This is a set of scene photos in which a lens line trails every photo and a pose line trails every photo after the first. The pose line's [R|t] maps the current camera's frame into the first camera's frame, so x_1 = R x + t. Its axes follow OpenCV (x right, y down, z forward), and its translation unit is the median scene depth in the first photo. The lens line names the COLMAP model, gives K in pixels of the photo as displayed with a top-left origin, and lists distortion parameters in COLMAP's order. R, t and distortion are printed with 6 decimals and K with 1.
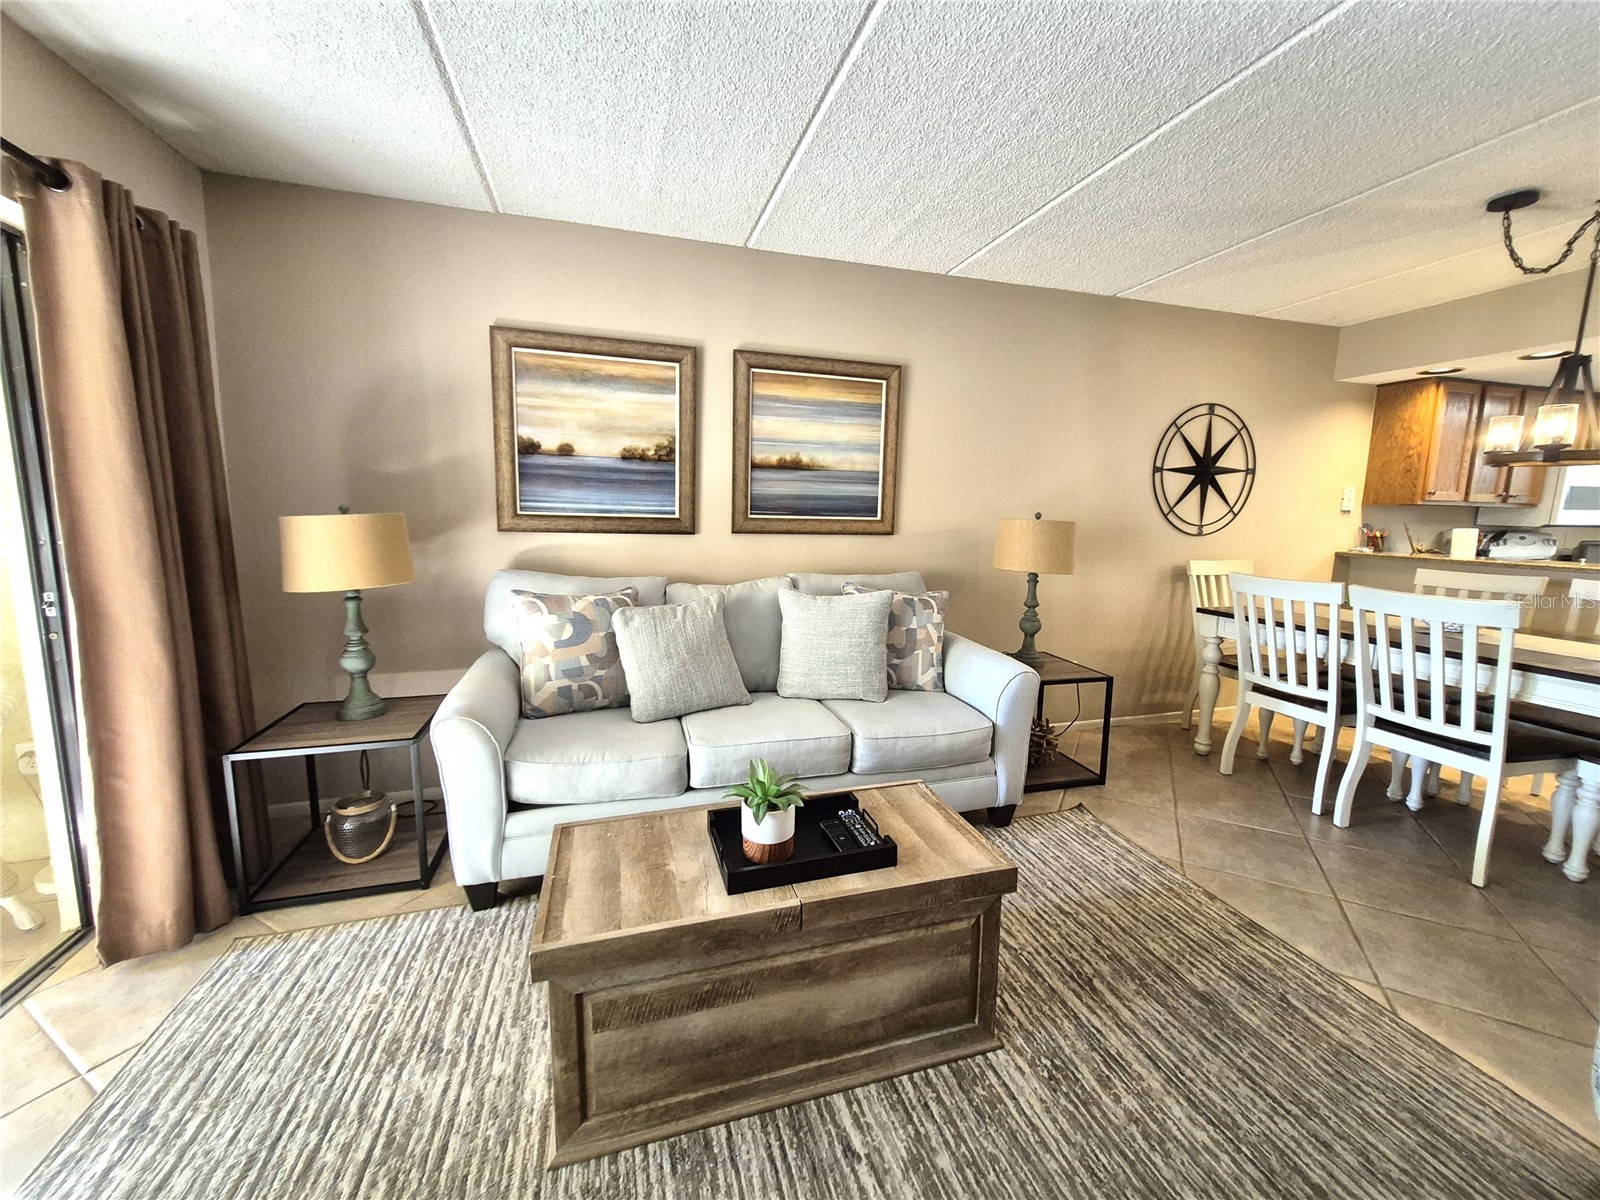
lens RADIAL K [[632.3, 0, 802.1], [0, 632.3, 597.3], [0, 0, 1]] dist [0.003770, 0.000201]
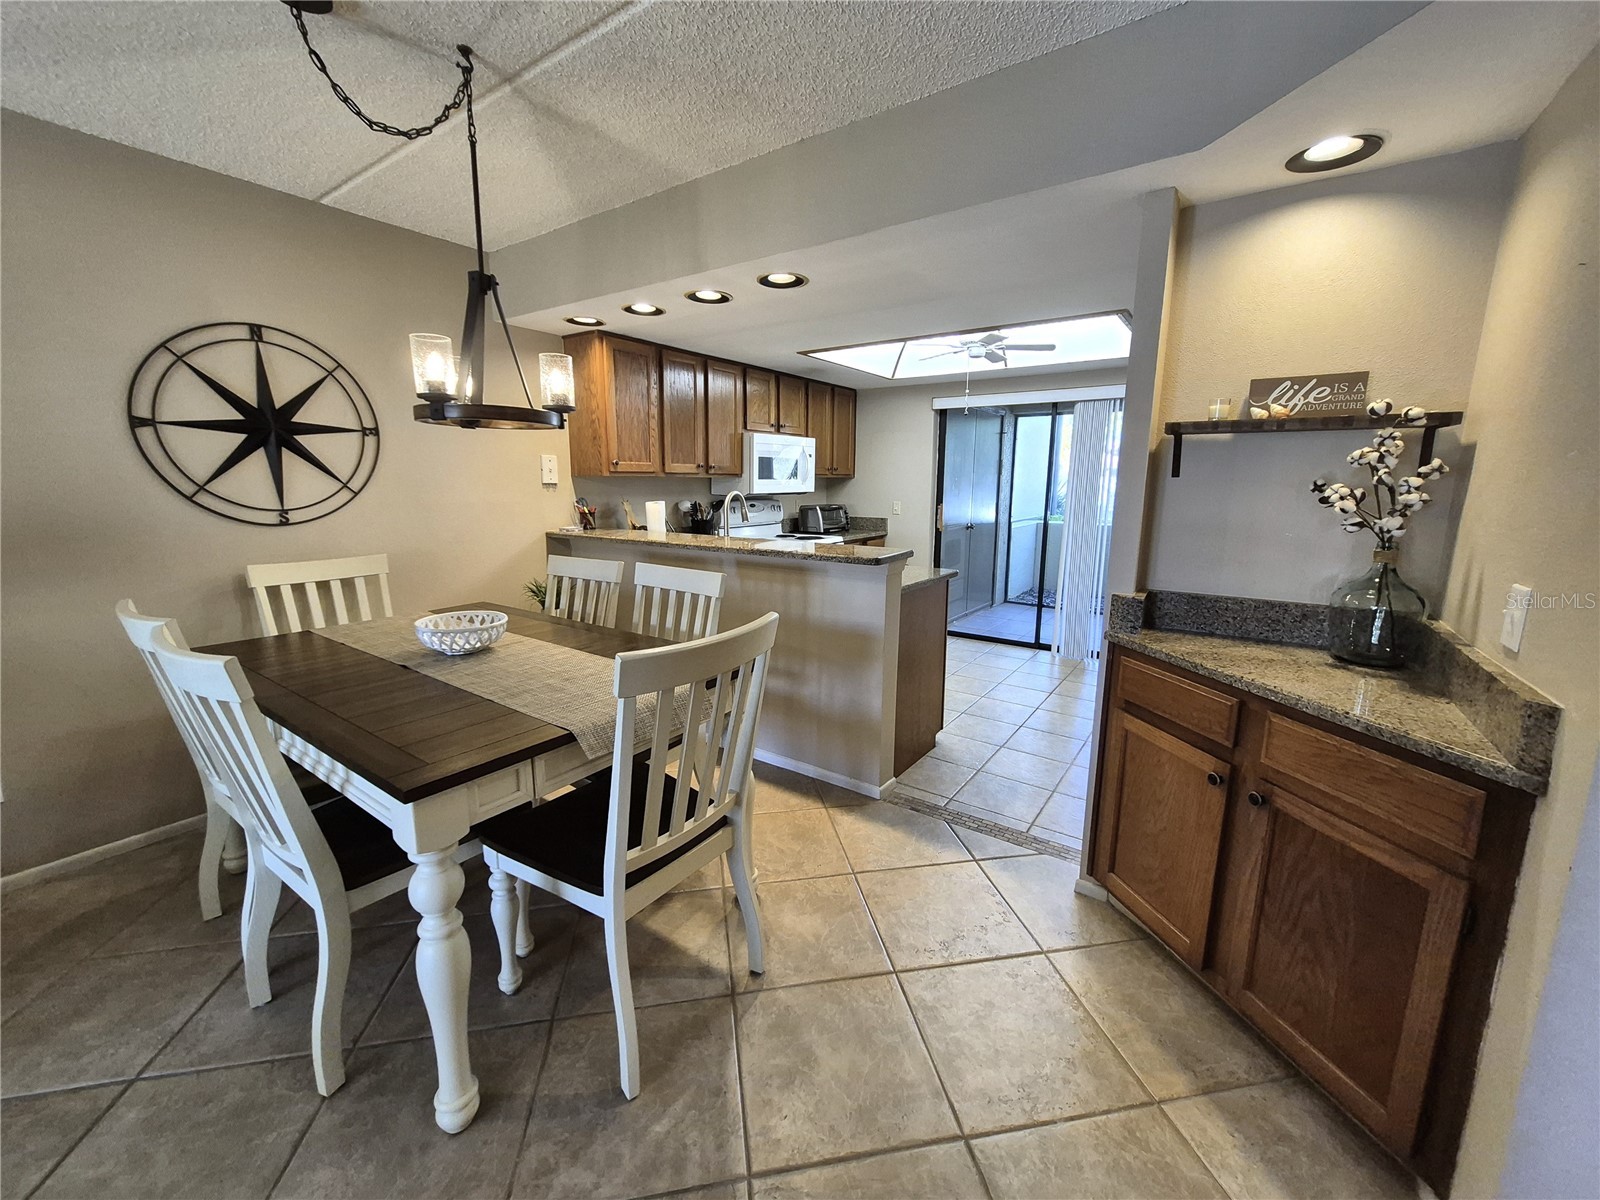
lens RADIAL K [[632.3, 0, 802.5], [0, 632.3, 590.2], [0, 0, 1]] dist [0.003770, 0.000201]
pose [[0.780544, -0.120840, 0.613309, 0.660874], [0.096337, 0.992670, 0.072979, -0.026503], [-0.617632, 0.002121, 0.786464, 0.136598]]
